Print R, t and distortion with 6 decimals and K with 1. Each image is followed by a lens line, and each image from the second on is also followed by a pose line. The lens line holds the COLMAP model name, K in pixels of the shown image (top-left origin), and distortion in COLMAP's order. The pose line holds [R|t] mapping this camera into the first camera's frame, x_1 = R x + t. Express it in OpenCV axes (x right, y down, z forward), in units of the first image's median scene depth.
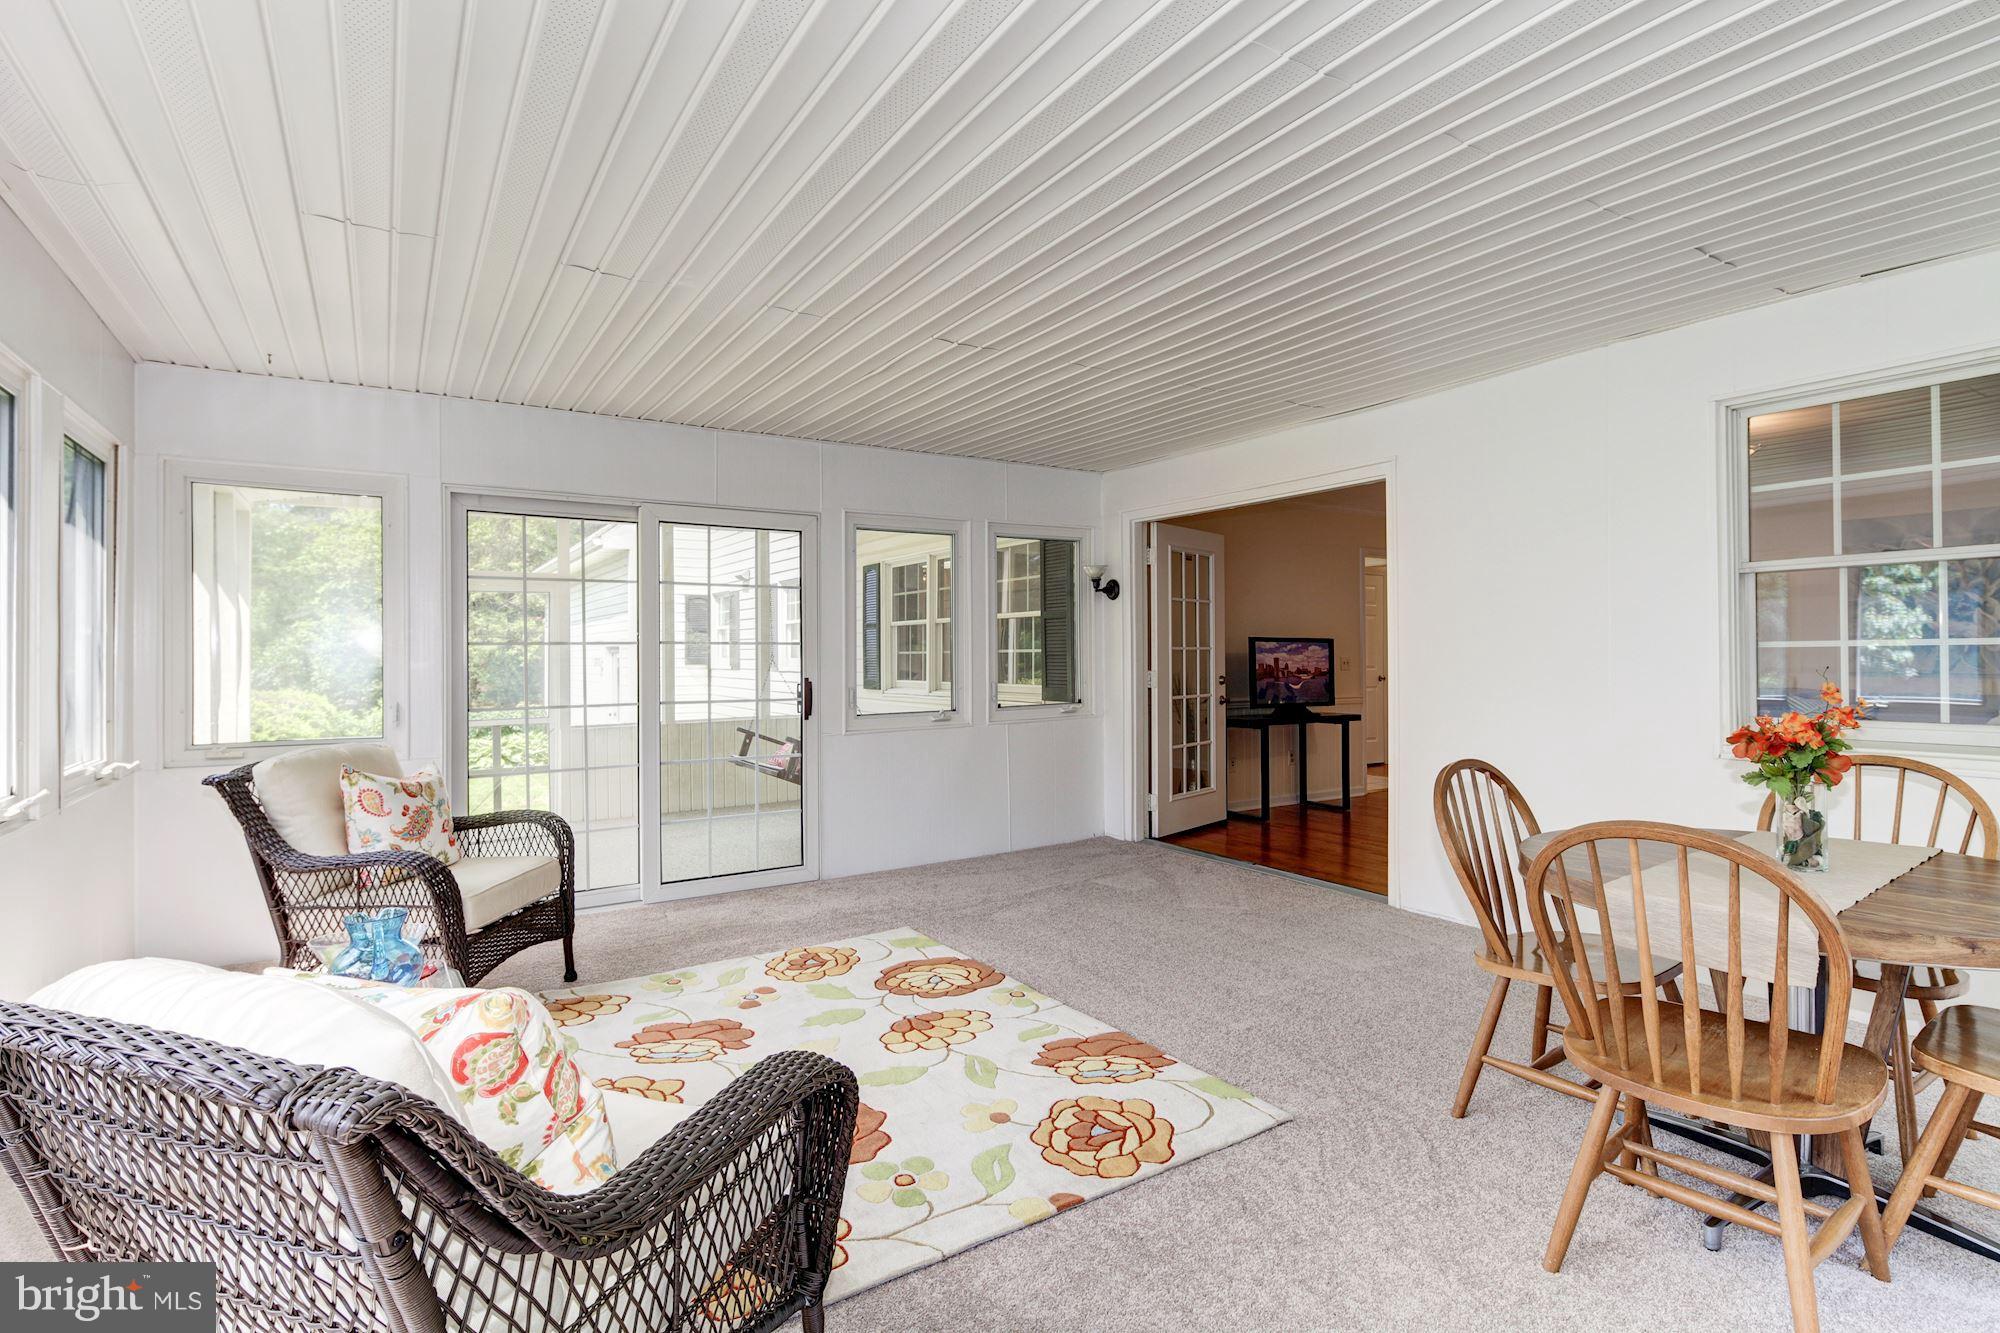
lens RADIAL K [[986.0, 0, 1007.1], [0, 986.0, 648.3], [0, 0, 1]] dist [0.001416, 0.000112]
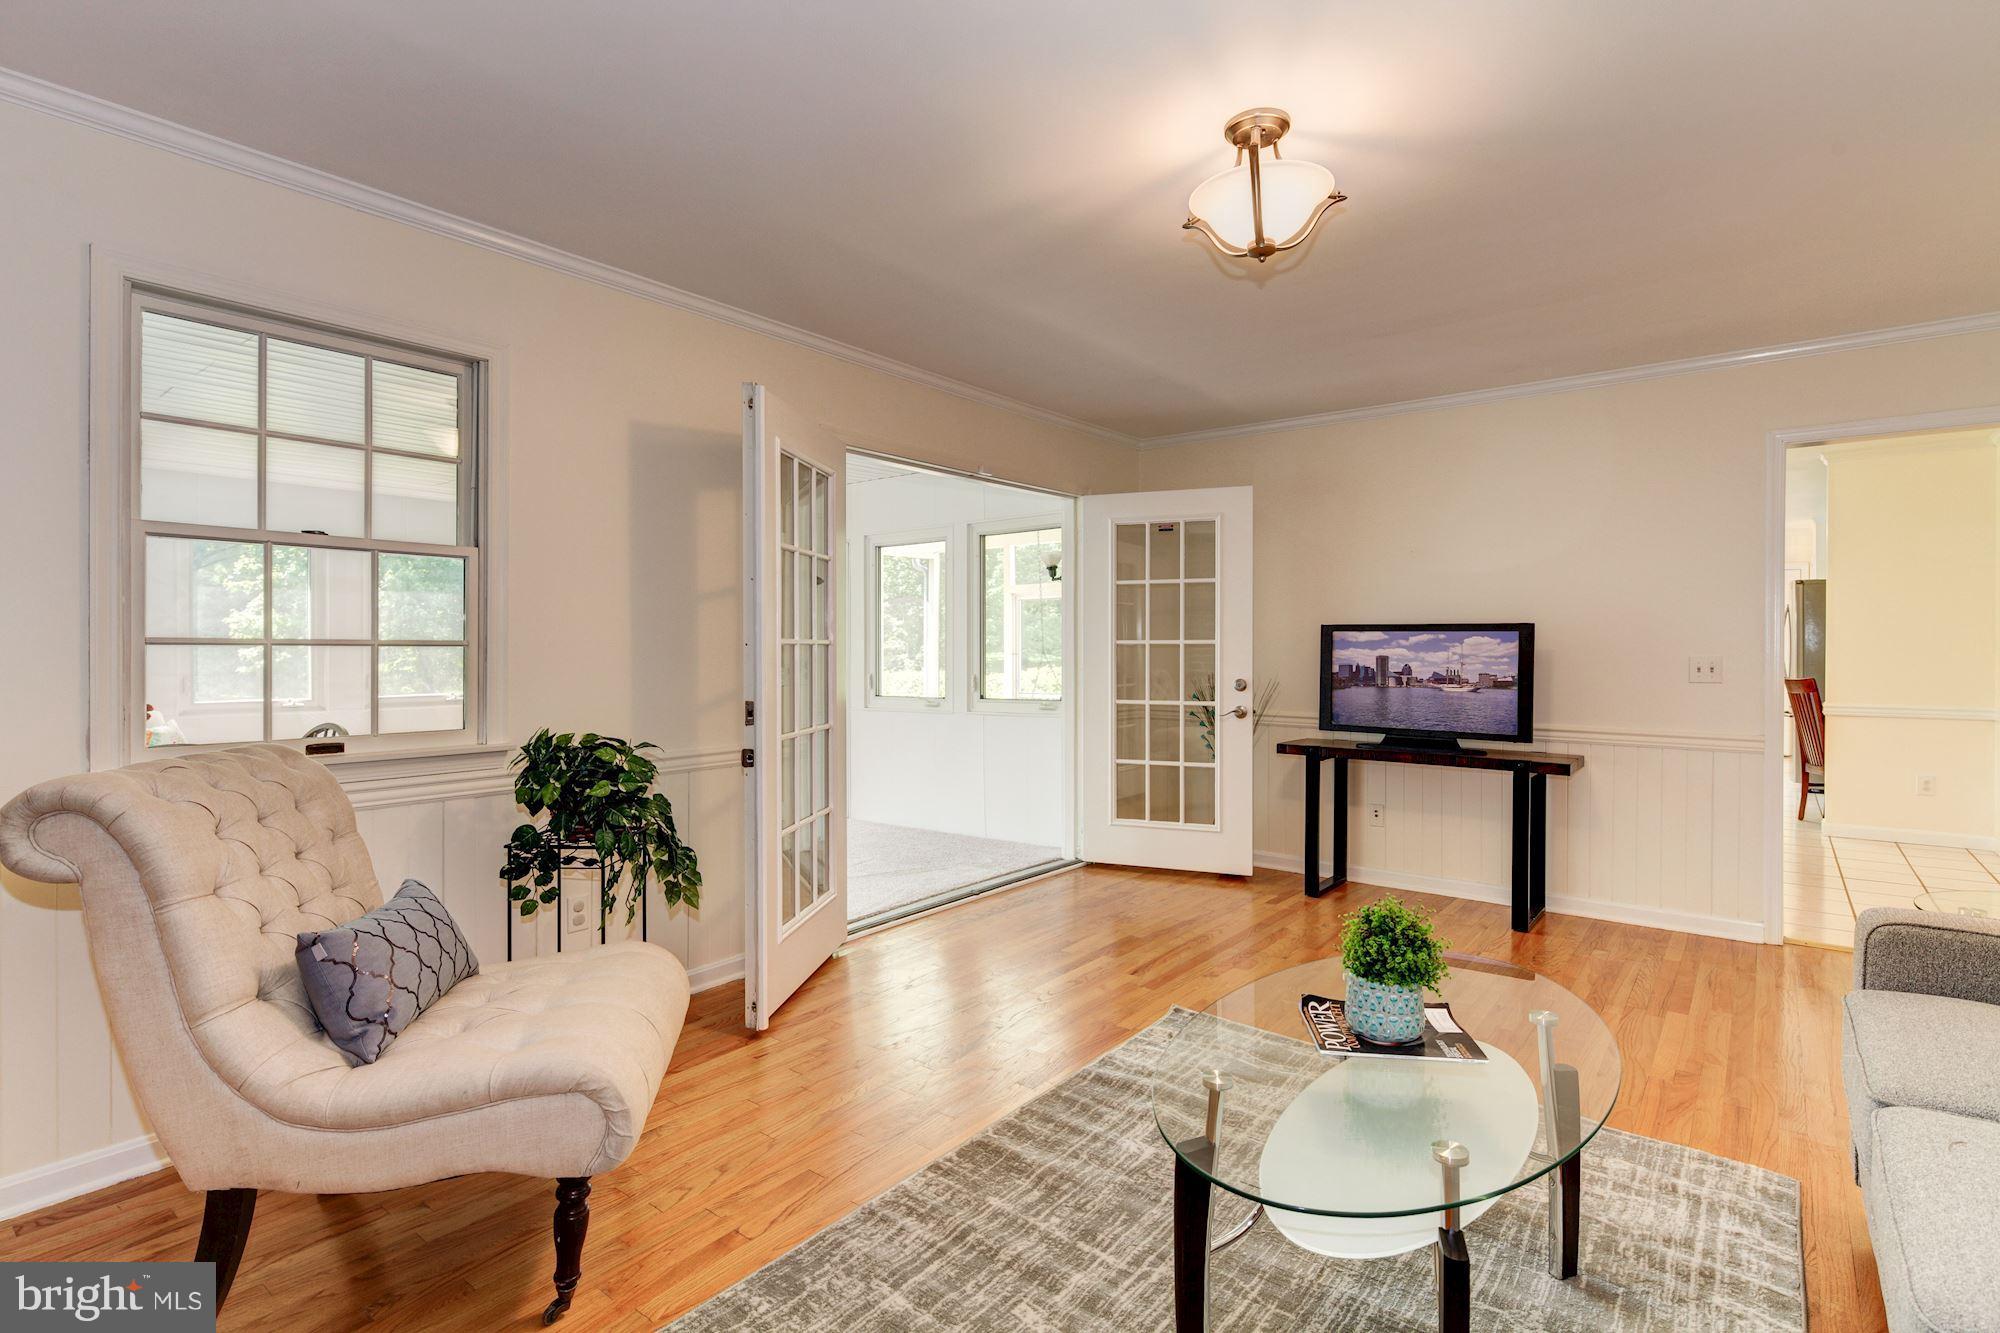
lens RADIAL K [[986.0, 0, 1007.1], [0, 986.0, 648.3], [0, 0, 1]] dist [0.001416, 0.000112]
pose [[0.344943, 0.010307, -0.938567, 0.797518], [0.000420, 0.999938, 0.011136, -0.002354], [0.938623, -0.004235, 0.344918, 0.549165]]
